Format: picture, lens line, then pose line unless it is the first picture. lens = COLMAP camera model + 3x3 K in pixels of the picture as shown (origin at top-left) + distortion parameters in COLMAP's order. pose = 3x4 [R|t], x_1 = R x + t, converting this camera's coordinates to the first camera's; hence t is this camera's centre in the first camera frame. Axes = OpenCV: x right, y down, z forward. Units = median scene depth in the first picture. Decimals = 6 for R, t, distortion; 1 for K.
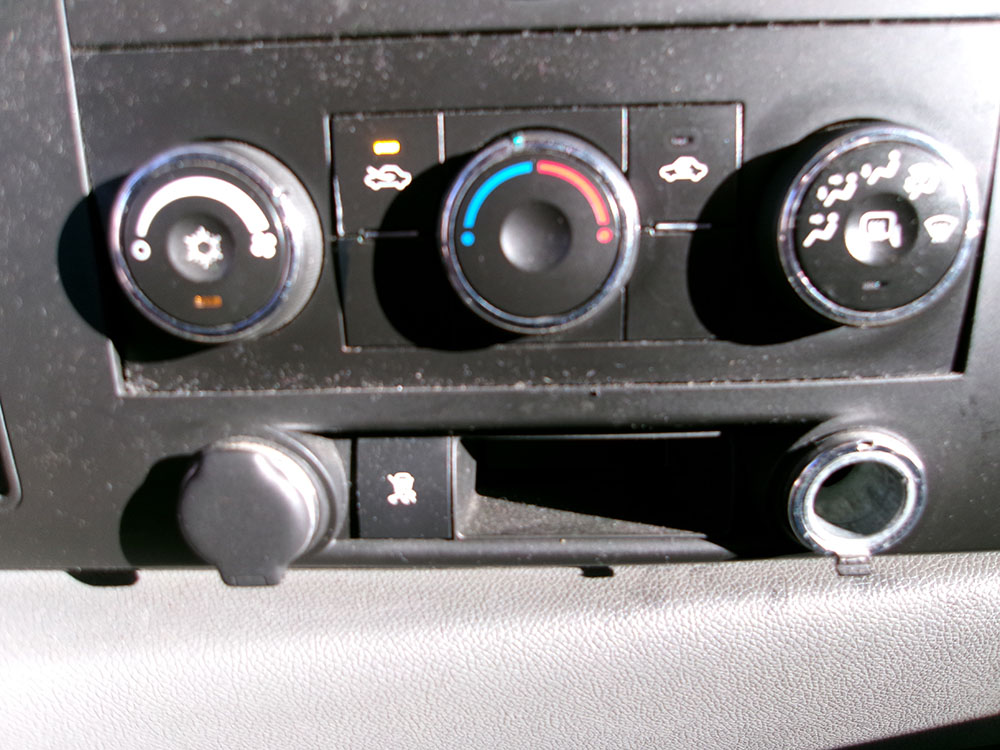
lens RADIAL K [[777.7, 0, 506.9], [0, 777.7, 380.0], [0, 0, 1]] dist [-0.009094, 0.051485]
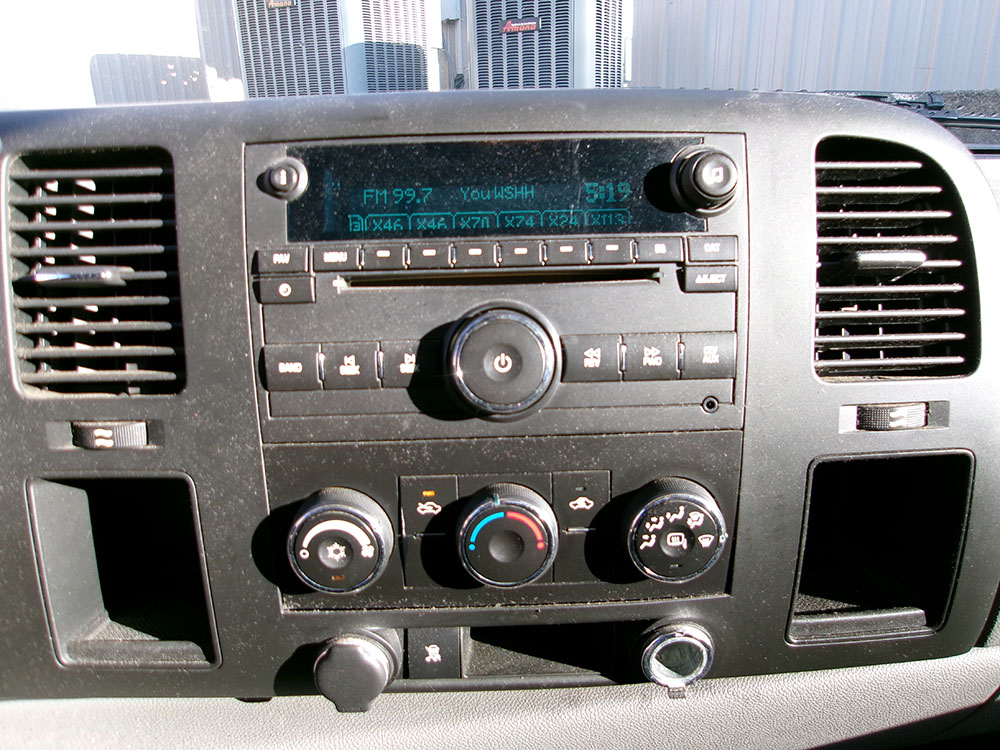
lens RADIAL K [[777.7, 0, 497.4], [0, 777.7, 370.1], [0, 0, 1]] dist [-0.009094, 0.051485]
pose [[0.999256, -0.011821, 0.036709, -0.049098], [0.011199, 0.999791, 0.017103, -0.613640], [-0.036903, -0.016680, 0.999180, -0.896908]]
